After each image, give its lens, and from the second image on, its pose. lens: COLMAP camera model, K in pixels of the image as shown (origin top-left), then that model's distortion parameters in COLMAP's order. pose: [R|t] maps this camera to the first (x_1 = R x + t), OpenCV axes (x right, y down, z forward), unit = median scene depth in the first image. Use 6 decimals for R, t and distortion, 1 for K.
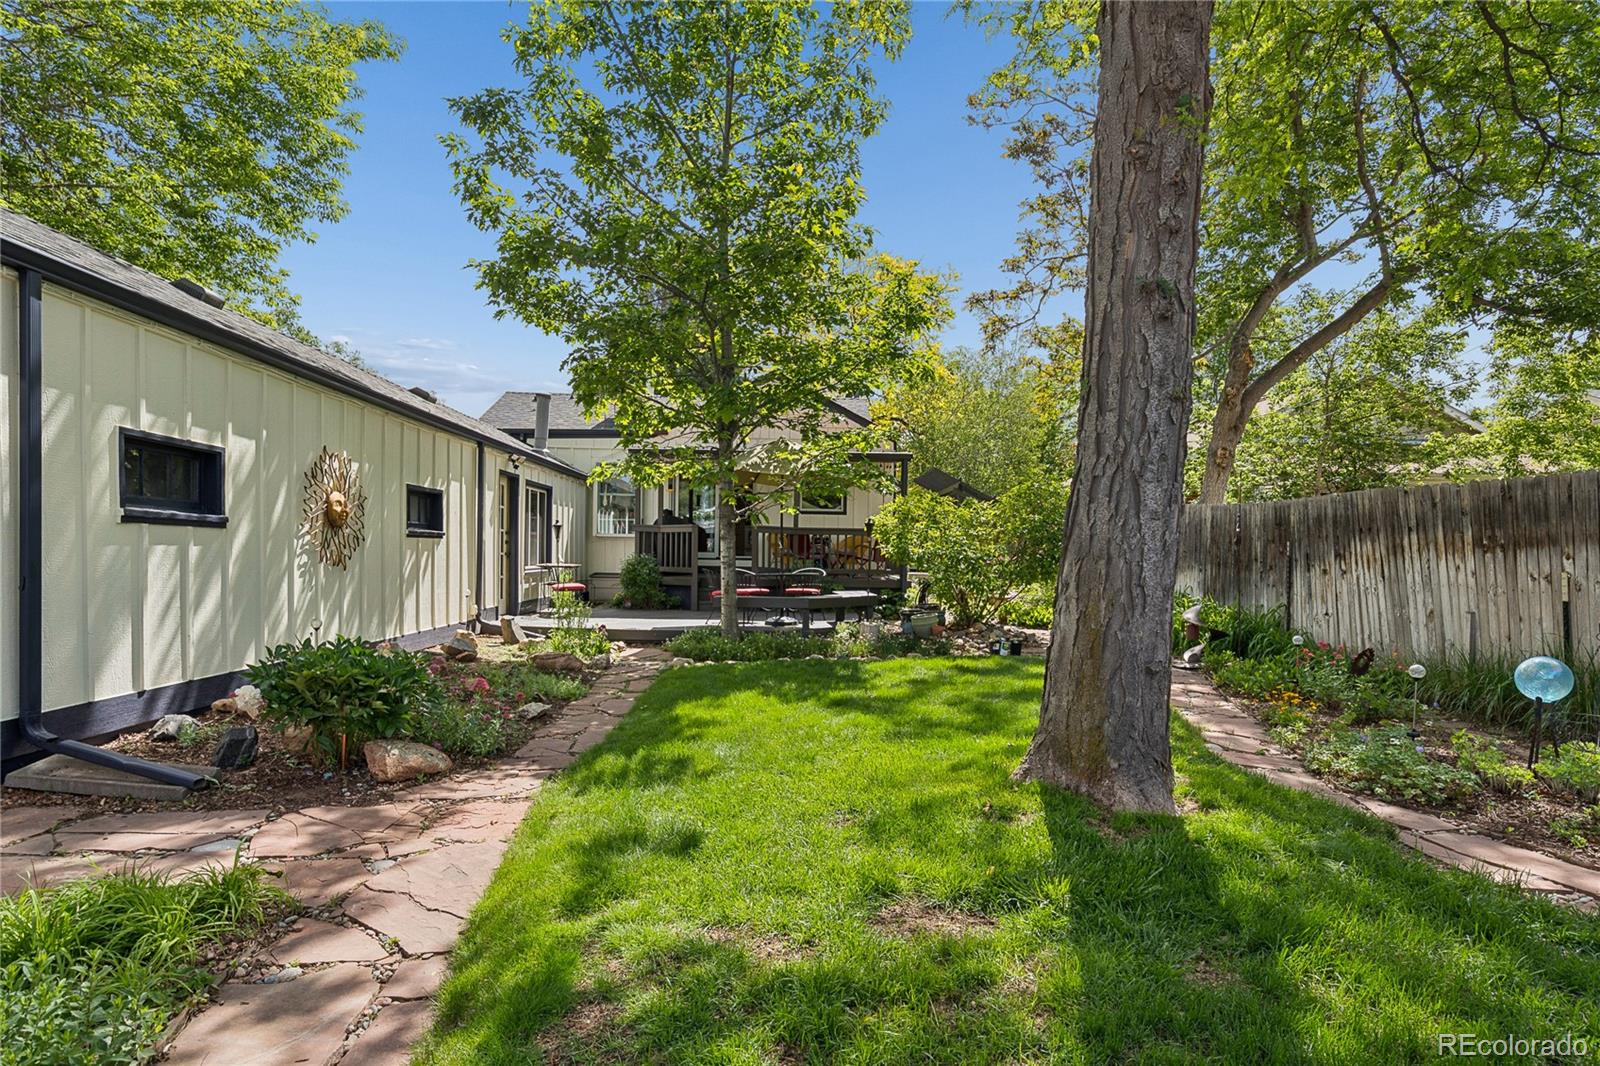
lens RADIAL K [[846.8, 0, 803.4], [0, 846.8, 548.7], [0, 0, 1]] dist [0.002649, -0.000053]
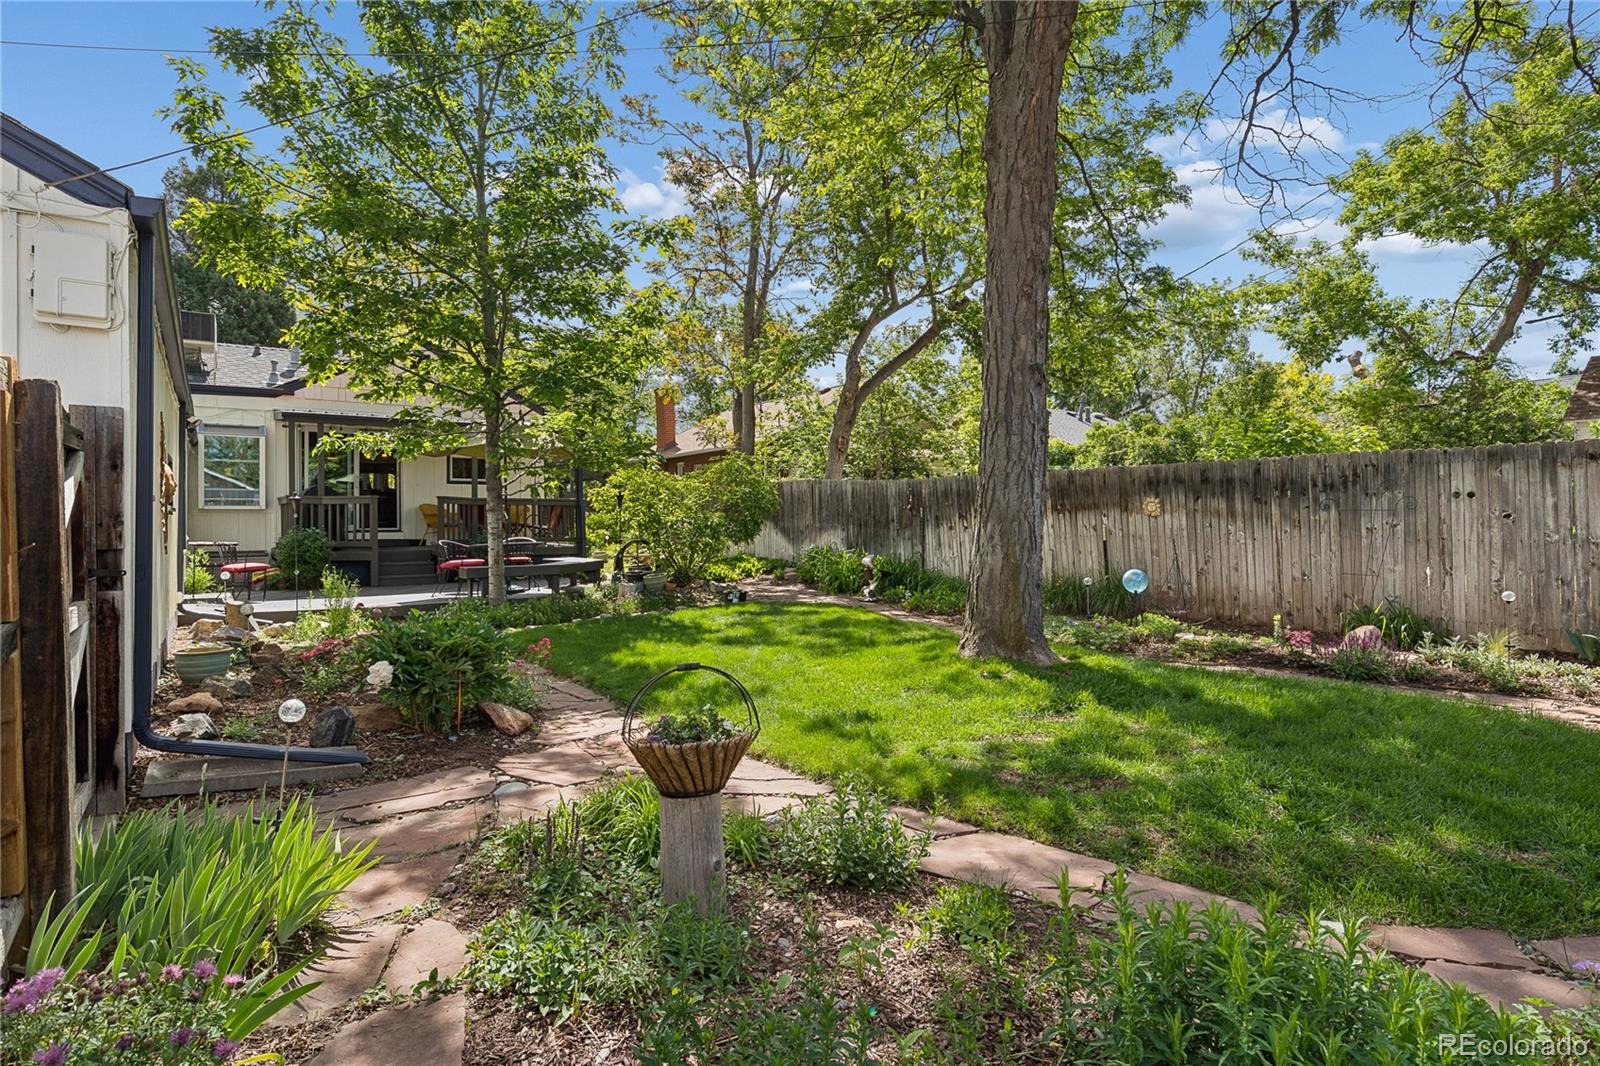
lens RADIAL K [[831.4, 0, 796.7], [0, 831.4, 487.5], [0, 0, 1]] dist [-0.000667, -0.000532]
pose [[0.833343, 0.001641, 0.552753, -0.399999], [0.016554, 0.999473, -0.027924, -0.007162], [-0.552508, 0.032421, 0.832877, -0.065758]]
